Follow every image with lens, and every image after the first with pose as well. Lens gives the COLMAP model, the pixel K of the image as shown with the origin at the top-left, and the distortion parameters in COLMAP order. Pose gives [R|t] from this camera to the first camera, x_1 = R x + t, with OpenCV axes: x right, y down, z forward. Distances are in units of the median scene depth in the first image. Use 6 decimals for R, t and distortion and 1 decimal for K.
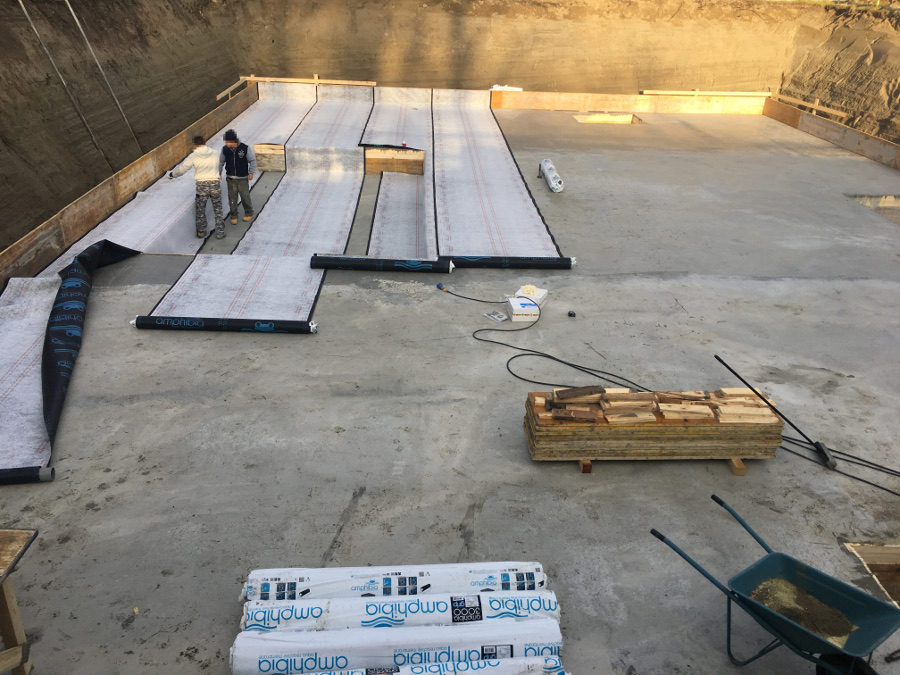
lens RADIAL K [[762.4, 0, 448.4], [0, 762.4, 328.9], [0, 0, 1]] dist [0.074242, -0.085857]
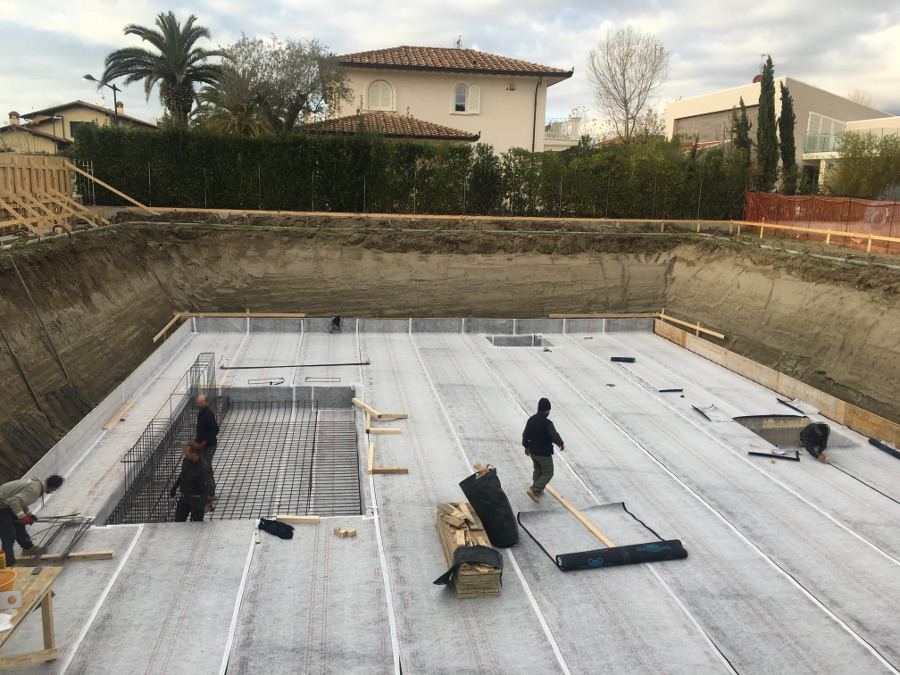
lens RADIAL K [[765.0, 0, 447.8], [0, 765.0, 321.4], [0, 0, 1]] dist [0.072536, -0.081703]
pose [[0.993891, -0.027837, 0.106800, -0.010056], [0.053263, 0.968503, -0.243238, -0.039400], [-0.096665, 0.247440, 0.964069, -0.052681]]
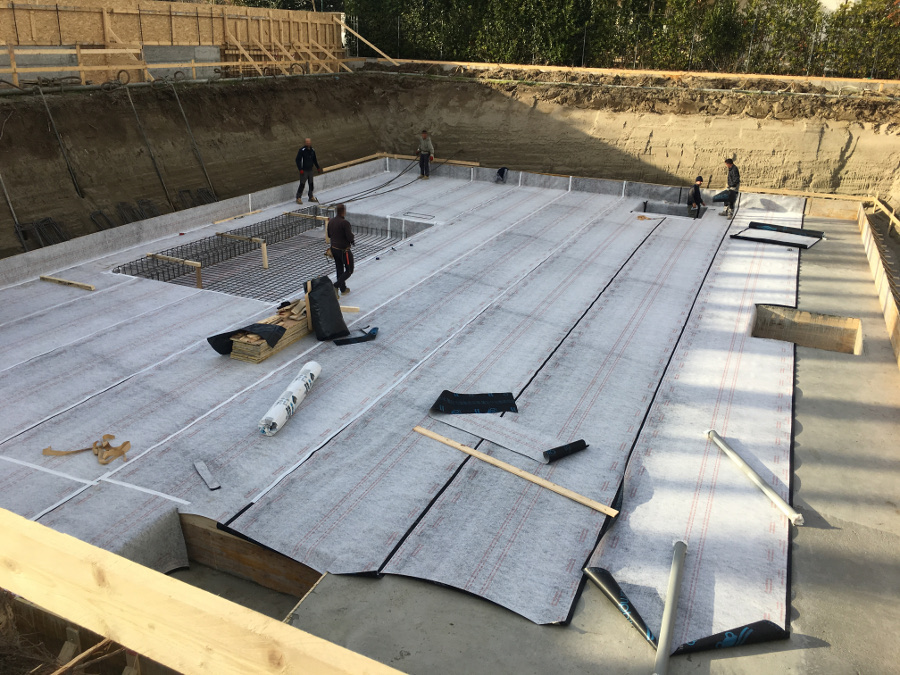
lens RADIAL K [[762.4, 0, 448.4], [0, 762.4, 328.9], [0, 0, 1]] dist [0.074242, -0.085857]
pose [[0.902711, 0.145267, -0.404981, 0.368487], [-0.177288, 0.983241, -0.042490, -0.019755], [0.392022, 0.110155, 0.913337, -0.039670]]
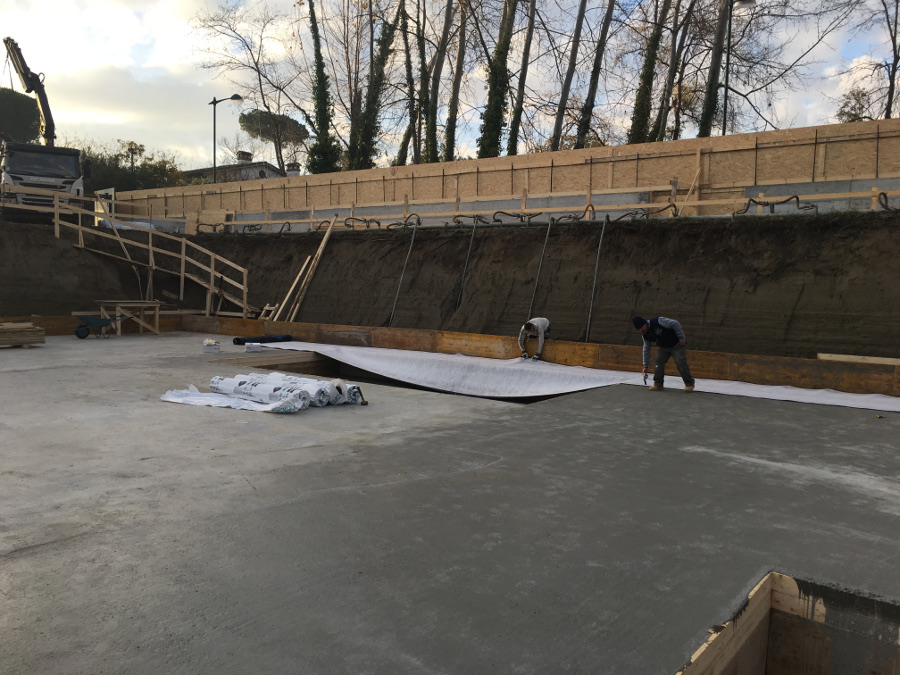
lens RADIAL K [[762.4, 0, 448.4], [0, 762.4, 328.9], [0, 0, 1]] dist [0.074242, -0.085857]
pose [[-0.622548, -0.008166, -0.782539, 0.362330], [-0.373139, 0.882058, 0.287647, -0.330820], [0.687896, 0.471070, -0.552171, 0.957762]]
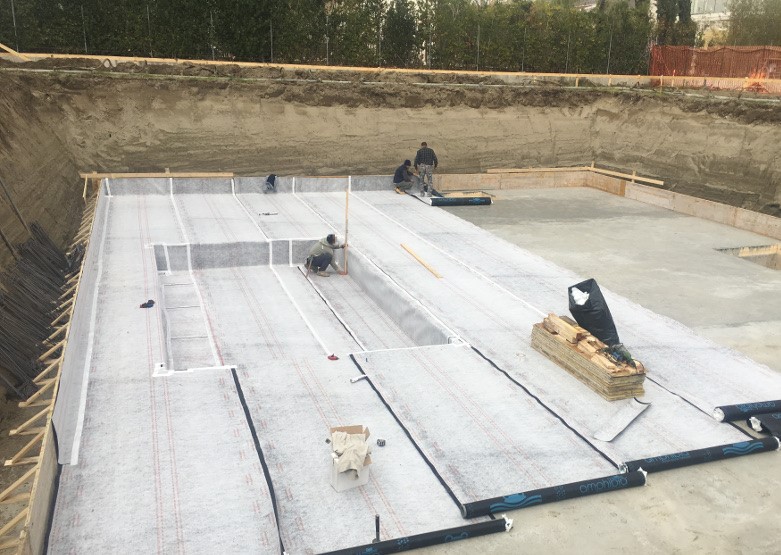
lens RADIAL K [[763.1, 0, 447.5], [0, 763.1, 326.3], [0, 0, 1]] dist [0.087736, -0.118132]
pose [[0.943558, -0.110049, 0.312391, -0.164880], [0.140370, 0.987161, -0.076221, -0.016426], [-0.299992, 0.115769, 0.946891, 0.015055]]
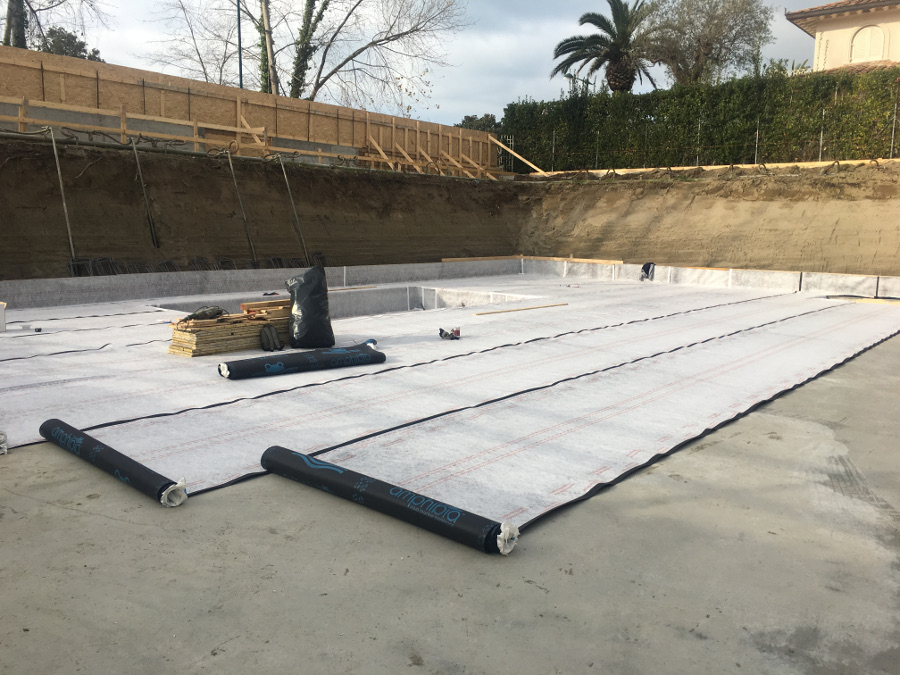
lens RADIAL K [[762.4, 0, 448.4], [0, 762.4, 328.9], [0, 0, 1]] dist [0.074242, -0.085857]
pose [[0.750945, 0.065092, -0.657149, 0.403132], [-0.267409, 0.939864, -0.212481, 0.037473], [0.603800, 0.335289, 0.723192, 0.167178]]
